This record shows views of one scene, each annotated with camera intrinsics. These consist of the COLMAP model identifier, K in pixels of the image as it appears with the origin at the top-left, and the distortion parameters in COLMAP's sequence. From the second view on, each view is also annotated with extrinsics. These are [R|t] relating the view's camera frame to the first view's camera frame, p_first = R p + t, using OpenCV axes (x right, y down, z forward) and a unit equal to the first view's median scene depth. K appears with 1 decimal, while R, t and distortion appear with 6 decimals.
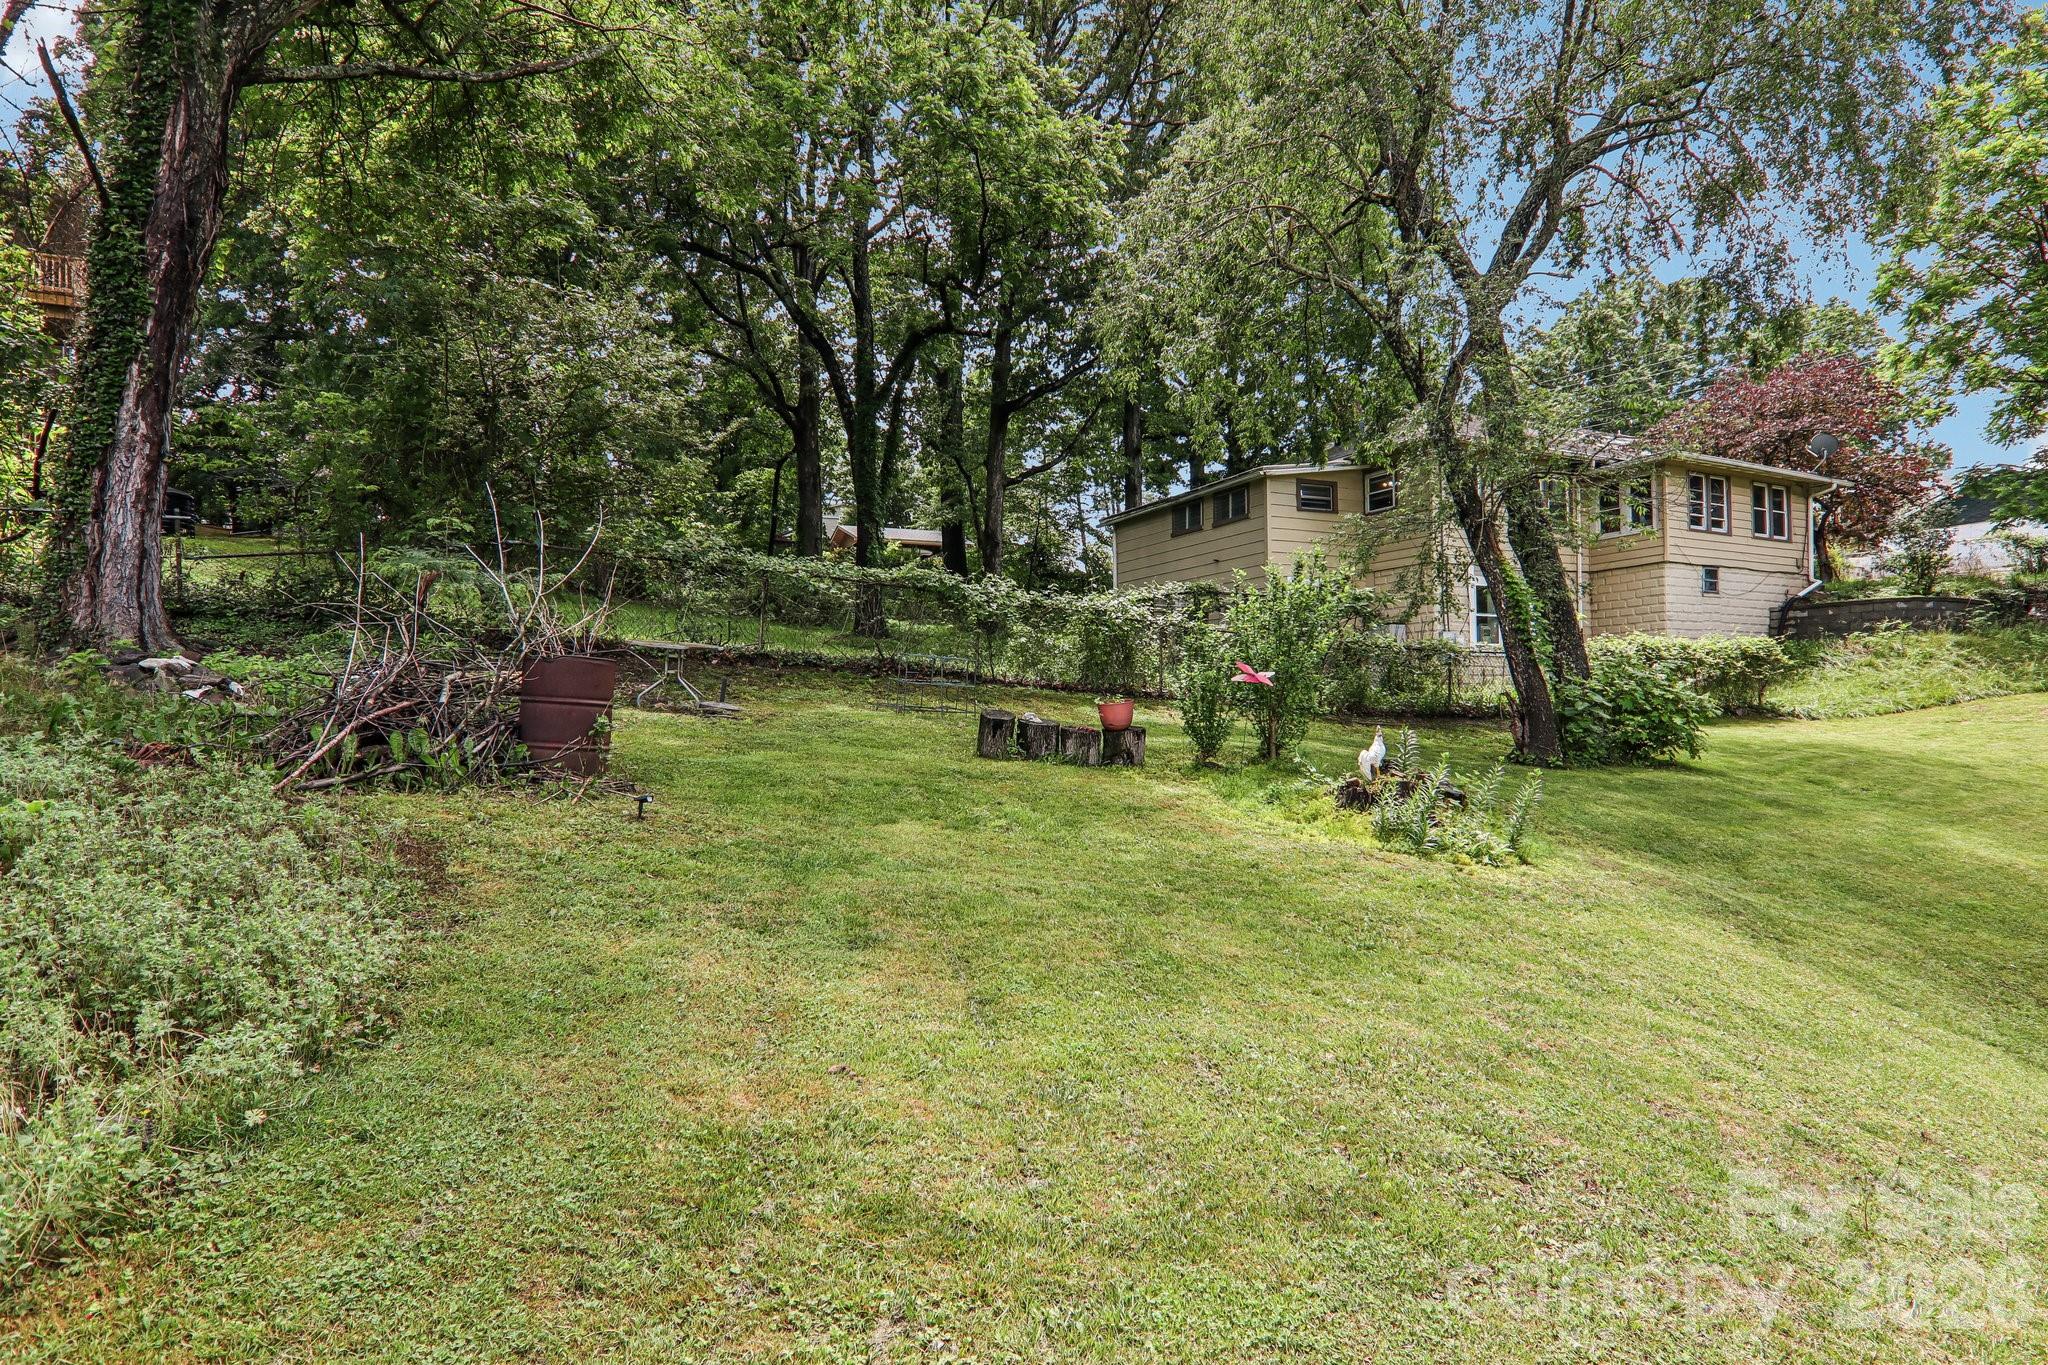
lens RADIAL K [[1112.0, 0, 1023.8], [0, 1112.0, 714.0], [0, 0, 1]] dist [-0.001374, -0.019777]
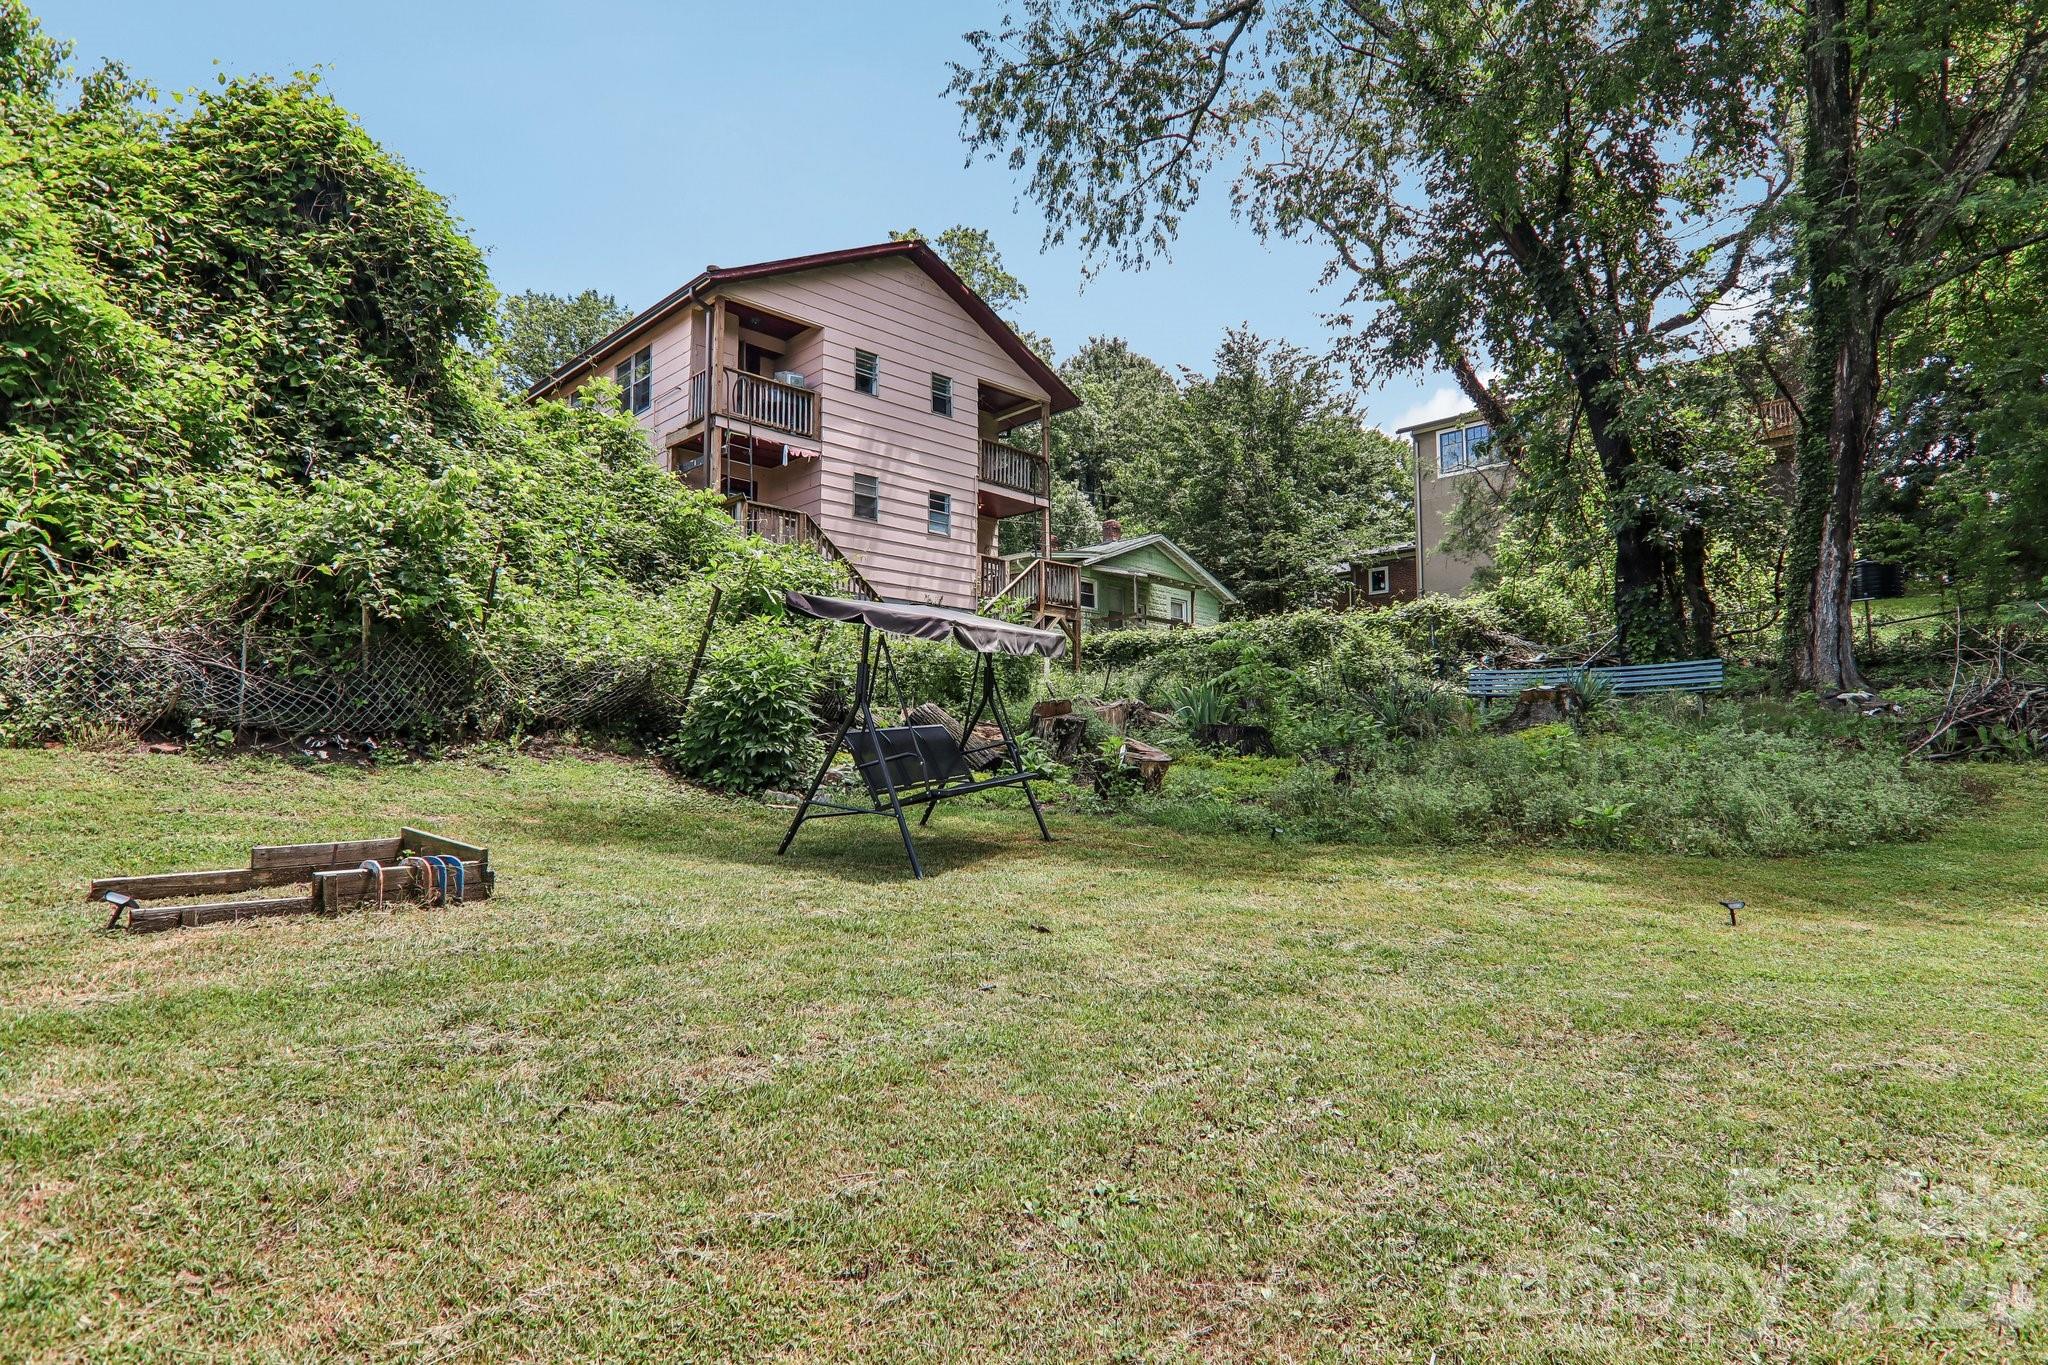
lens RADIAL K [[1144.3, 0, 1048.4], [0, 1144.3, 712.9], [0, 0, 1]] dist [-0.000995, -0.000596]
pose [[0.262144, -0.049511, -0.963758, 0.379531], [0.006193, 0.998749, -0.049624, 0.038971], [0.965009, 0.007040, 0.262122, -0.417733]]
